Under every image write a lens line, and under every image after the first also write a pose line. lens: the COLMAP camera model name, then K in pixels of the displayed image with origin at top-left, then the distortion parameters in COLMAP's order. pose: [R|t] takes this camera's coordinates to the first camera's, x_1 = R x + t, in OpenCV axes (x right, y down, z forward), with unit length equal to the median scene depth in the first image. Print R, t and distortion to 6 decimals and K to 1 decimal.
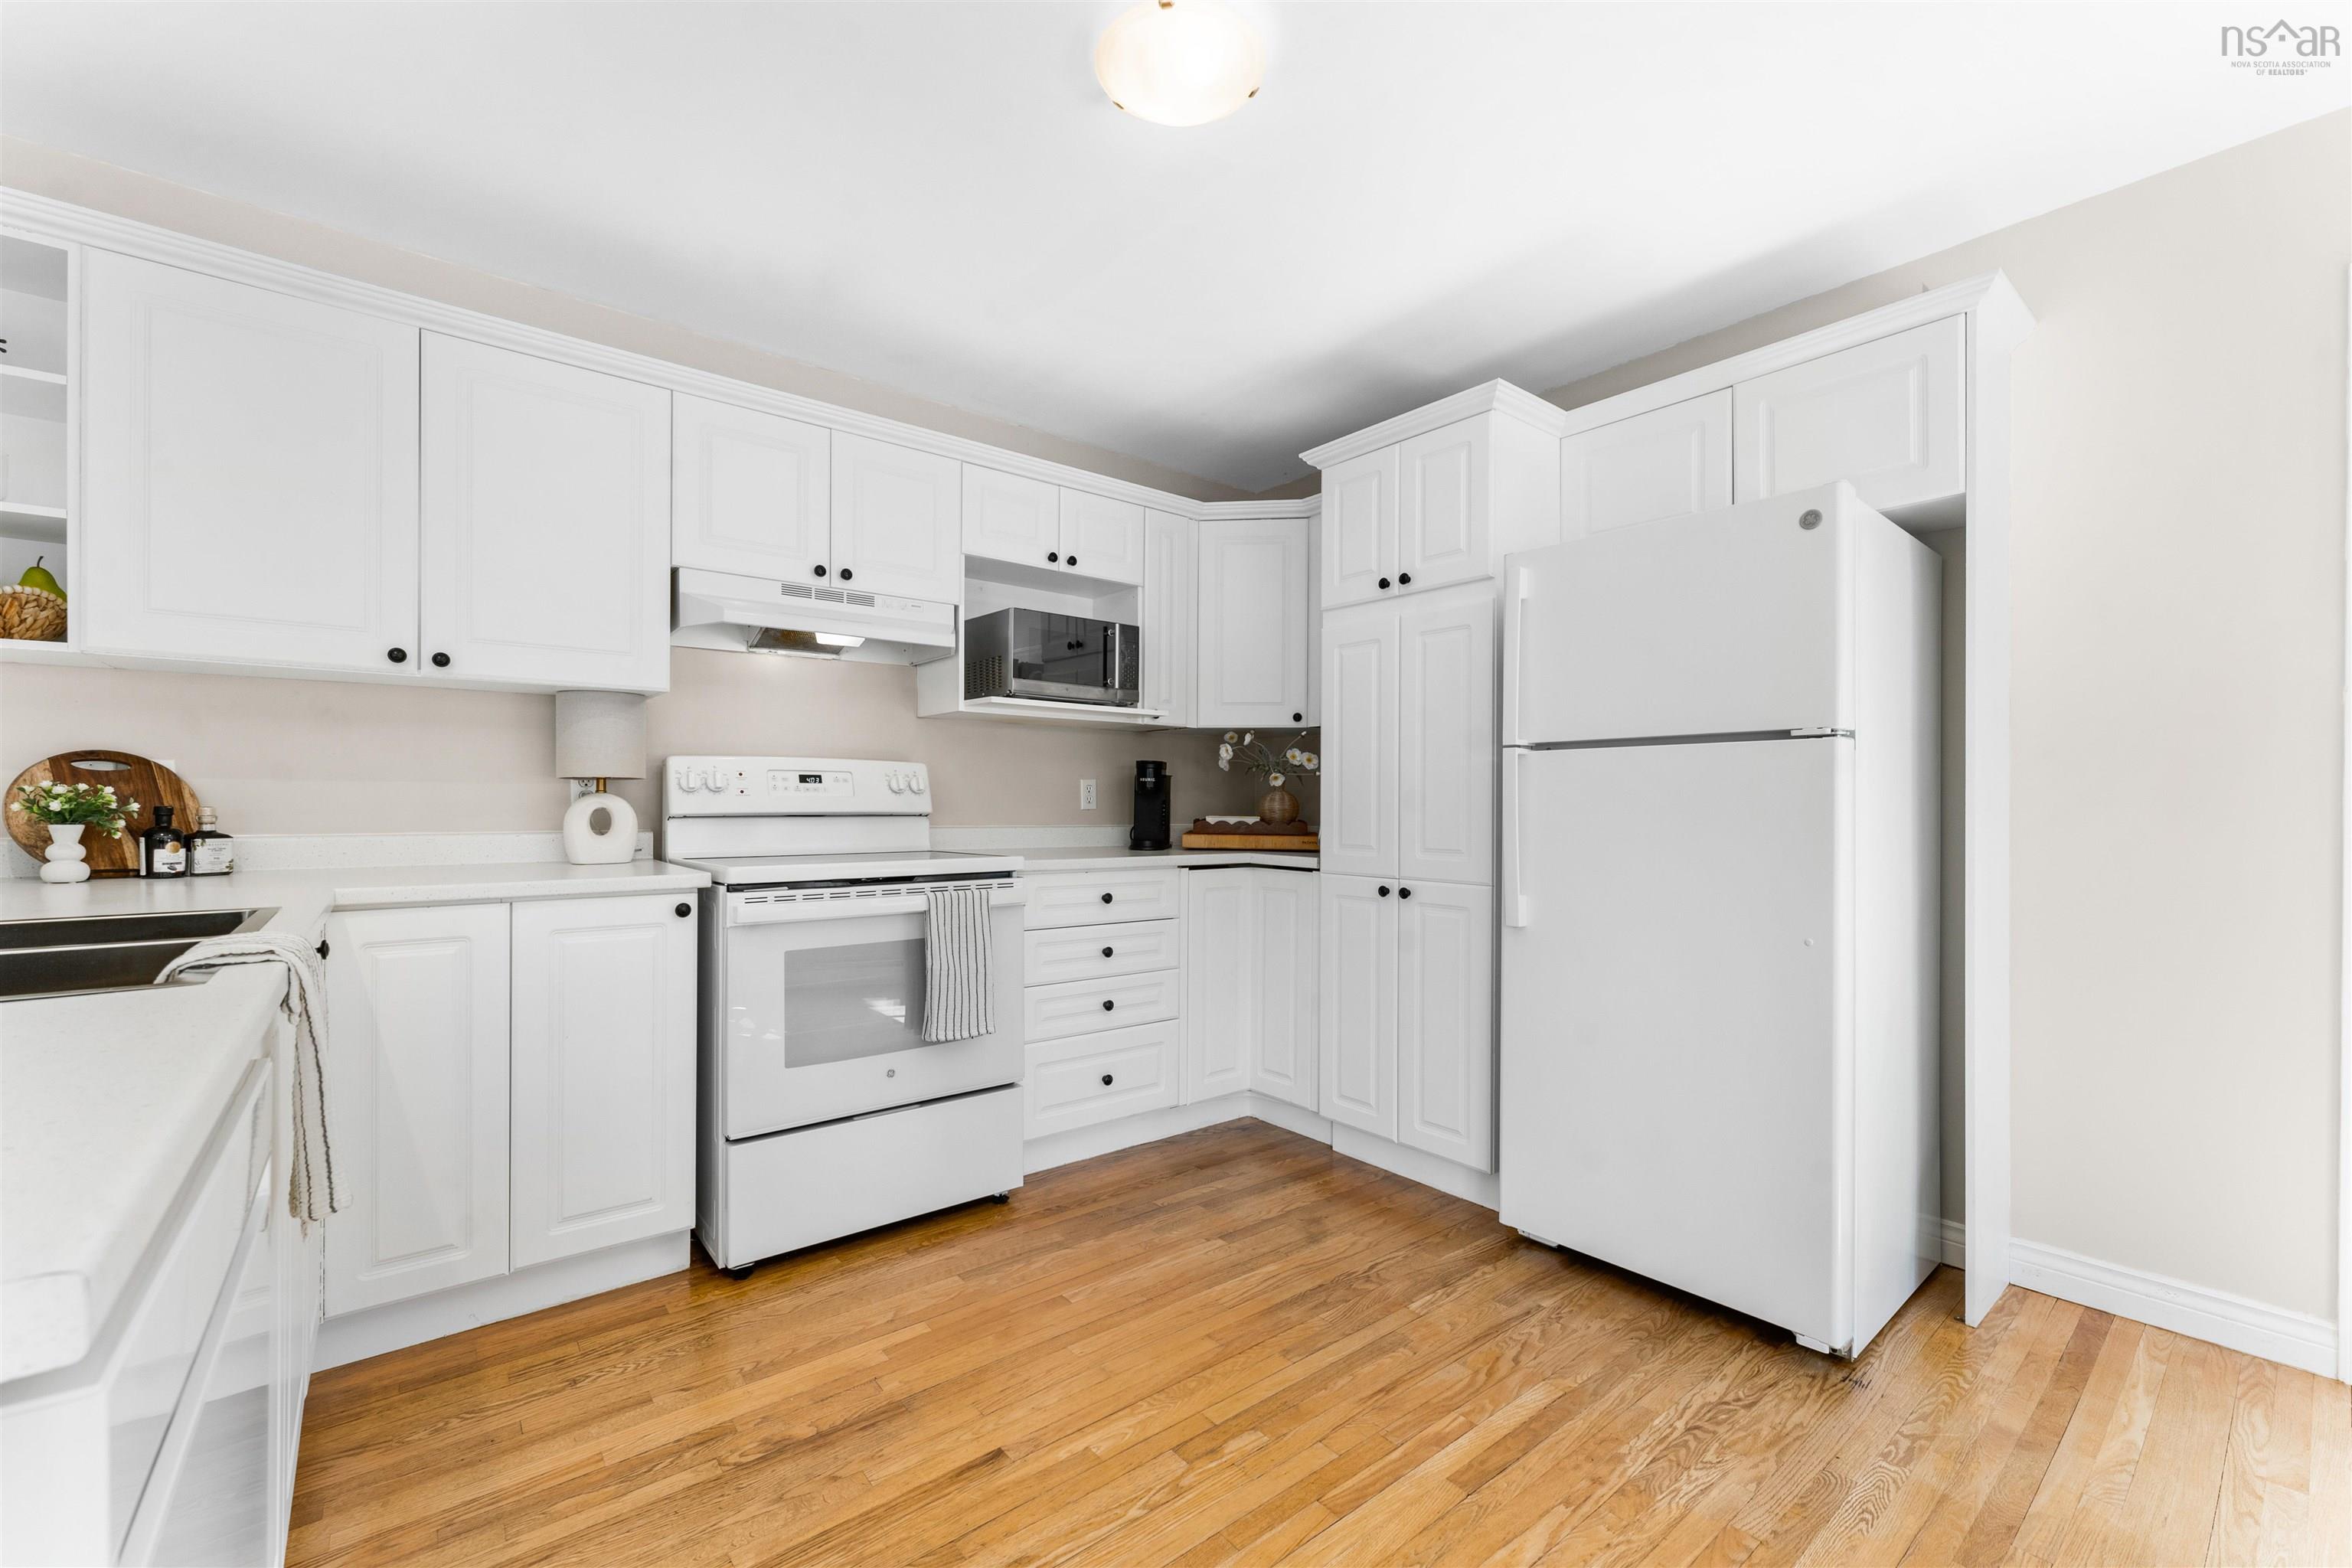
lens RADIAL K [[956.3, 0, 1170.5], [0, 956.3, 792.0], [0, 0, 1]] dist [0.000882, 0.000421]
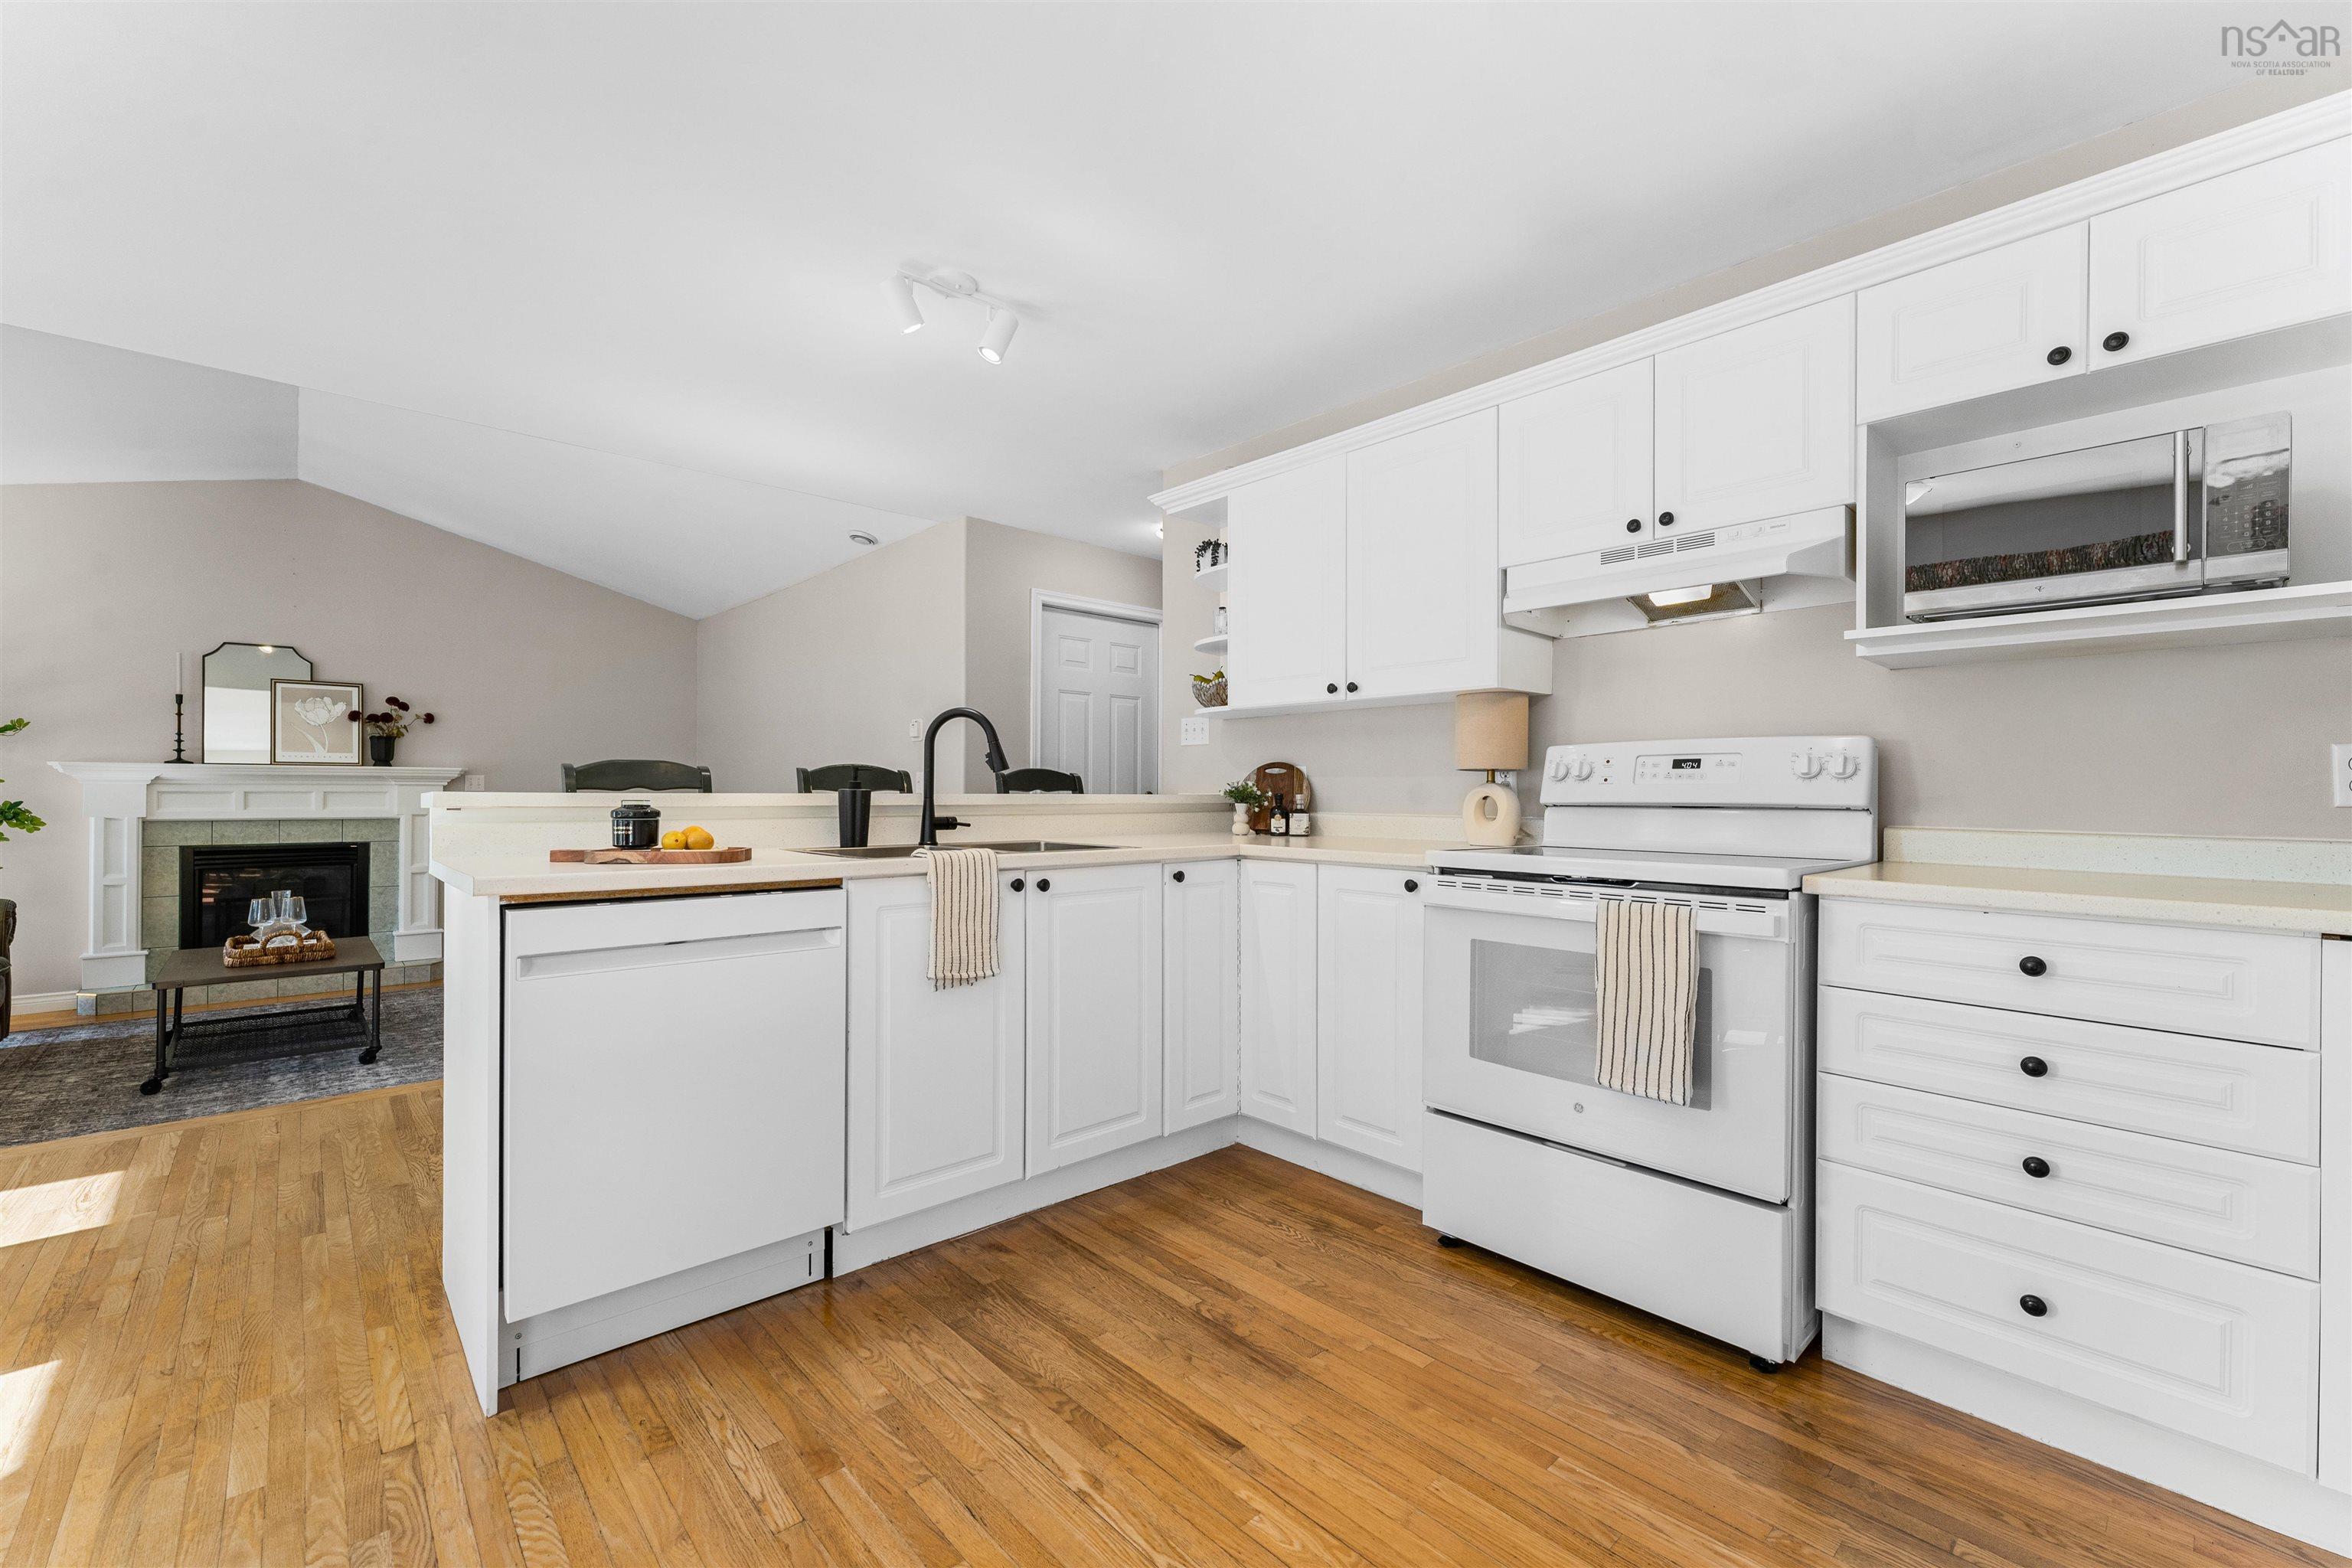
lens RADIAL K [[976.2, 0, 1176.0], [0, 976.2, 784.0], [0, 0, 1]] dist [0.002974, 0.000577]
pose [[0.061665, -0.013475, -0.998006, 0.492230], [0.004715, 0.999902, -0.013209, 0.014385], [0.998086, -0.003891, 0.061722, 0.522755]]
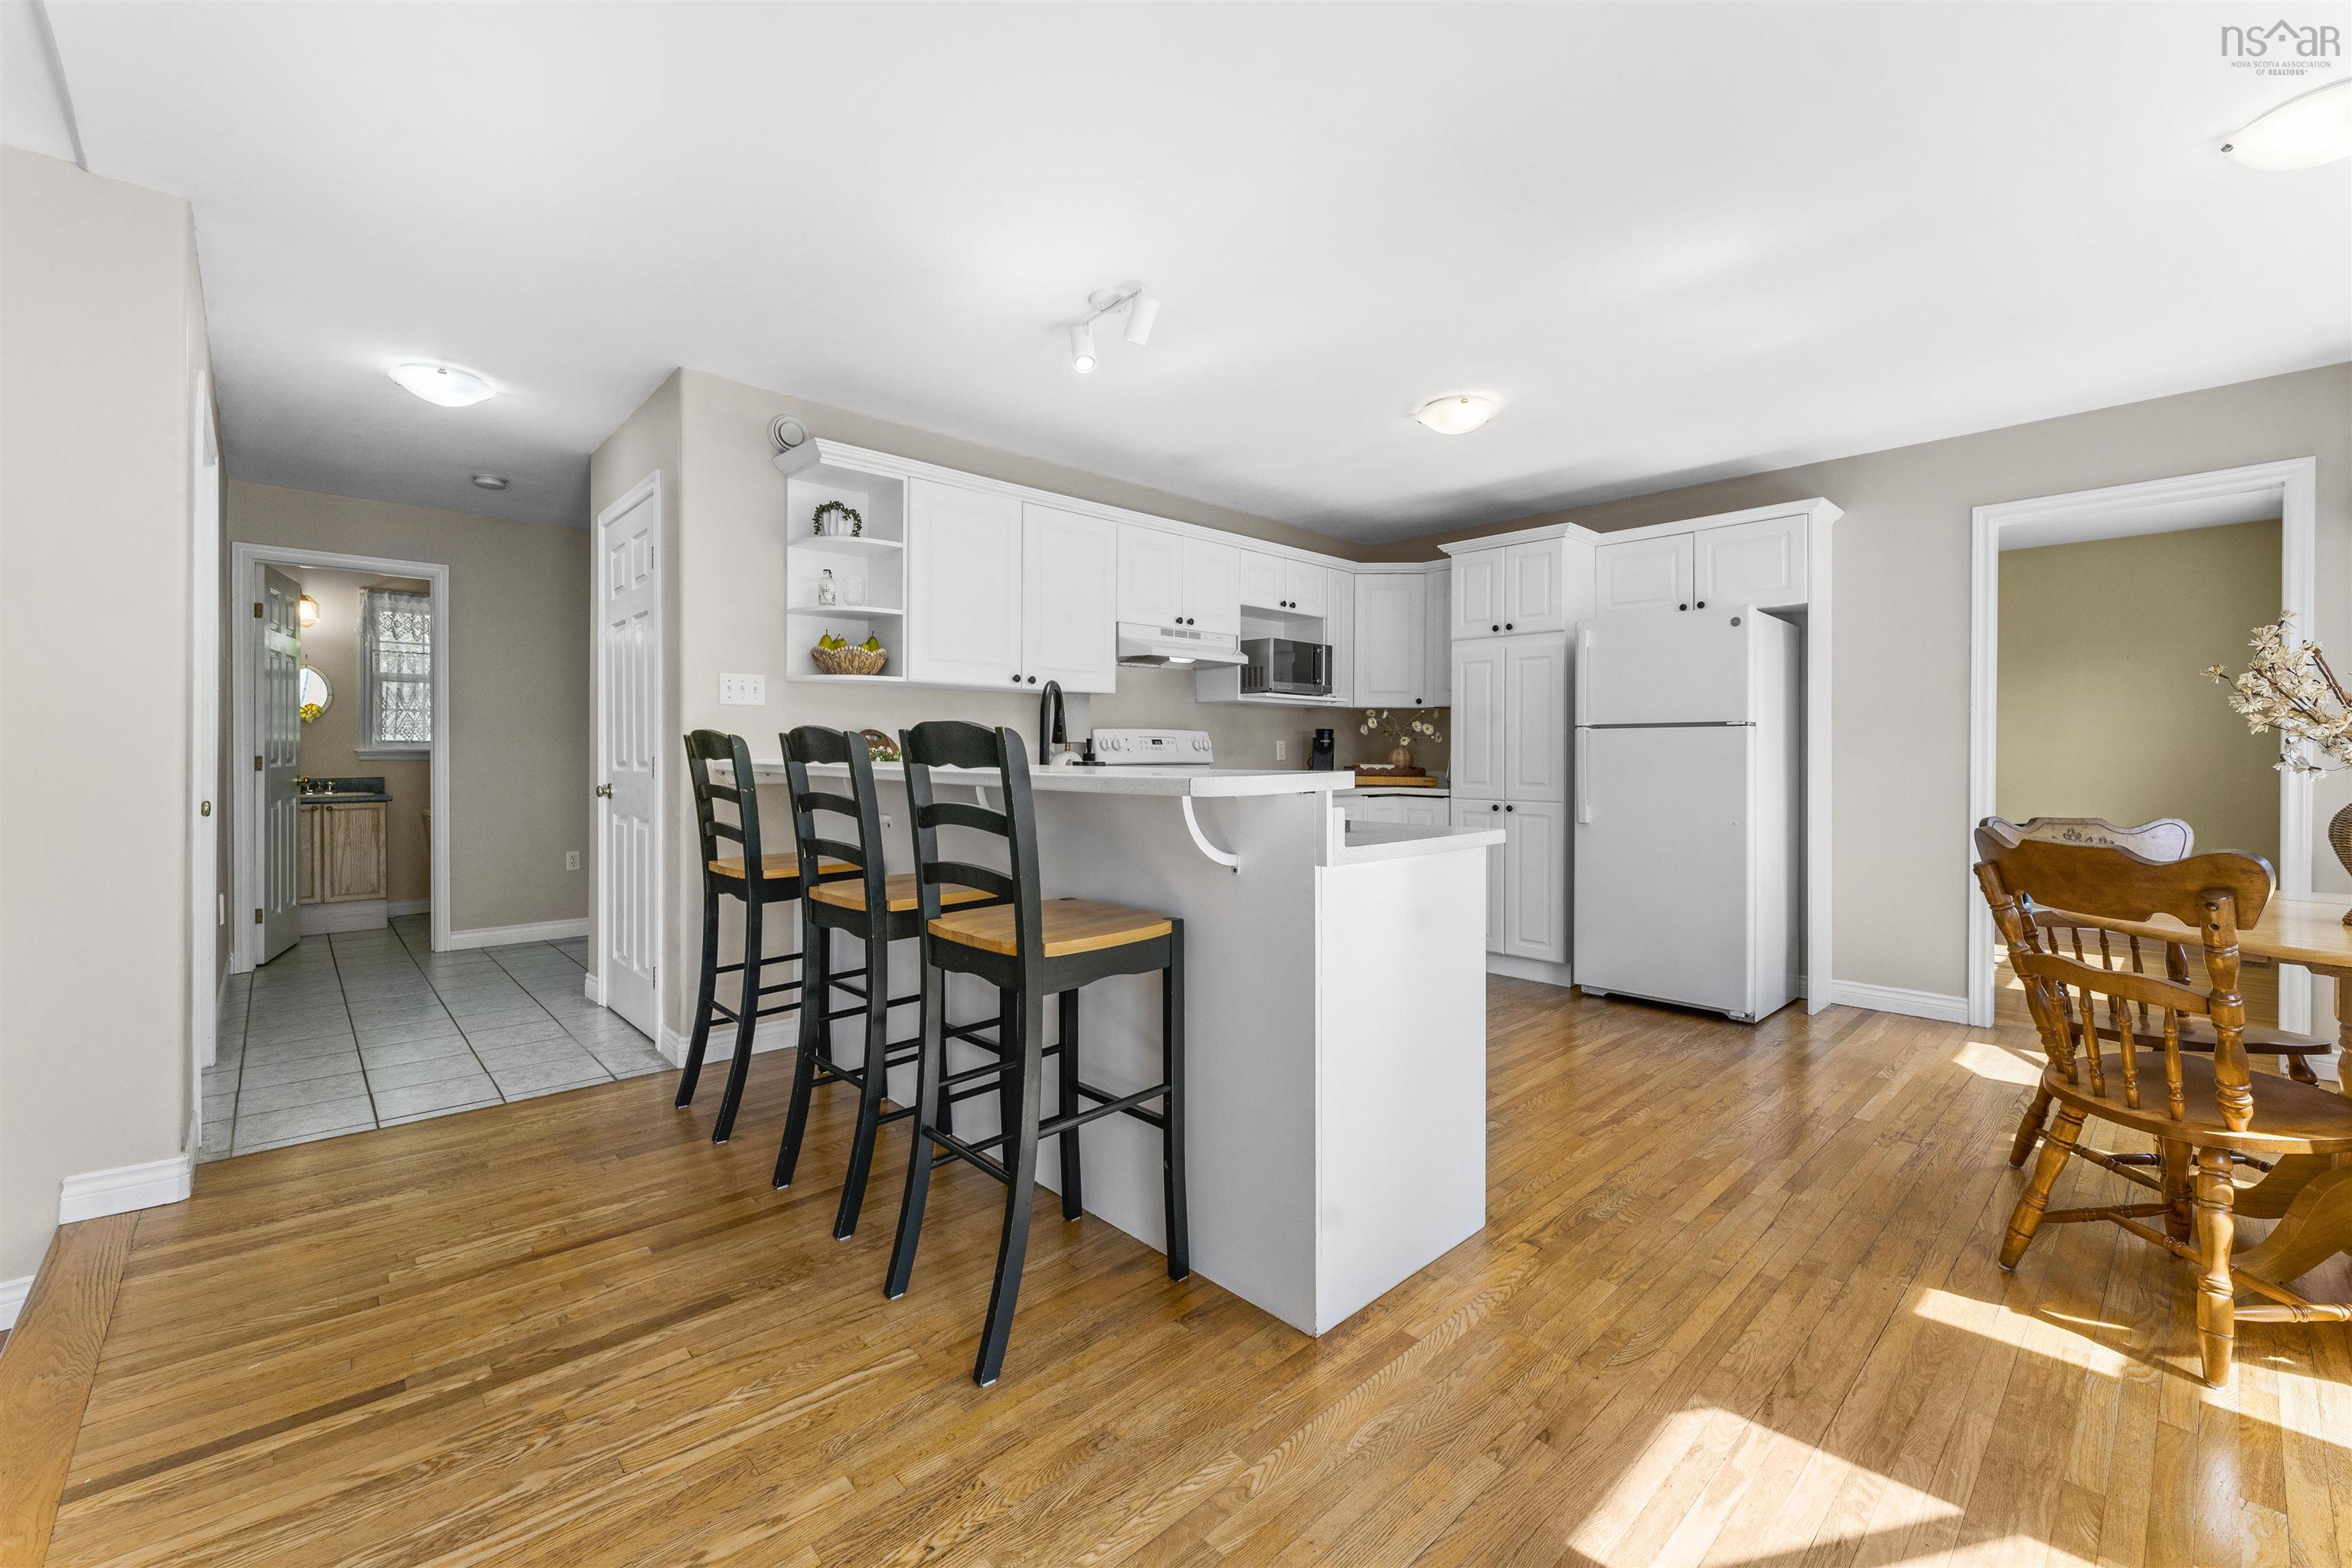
lens RADIAL K [[959.4, 0, 1181.1], [0, 959.4, 742.8], [0, 0, 1]] dist [0.000052, 0.000043]
pose [[0.996665, 0.000508, 0.081600, -0.500401], [-0.000538, 1.000000, 0.000358, -0.013774], [-0.081599, -0.000400, 0.996665, -0.698401]]
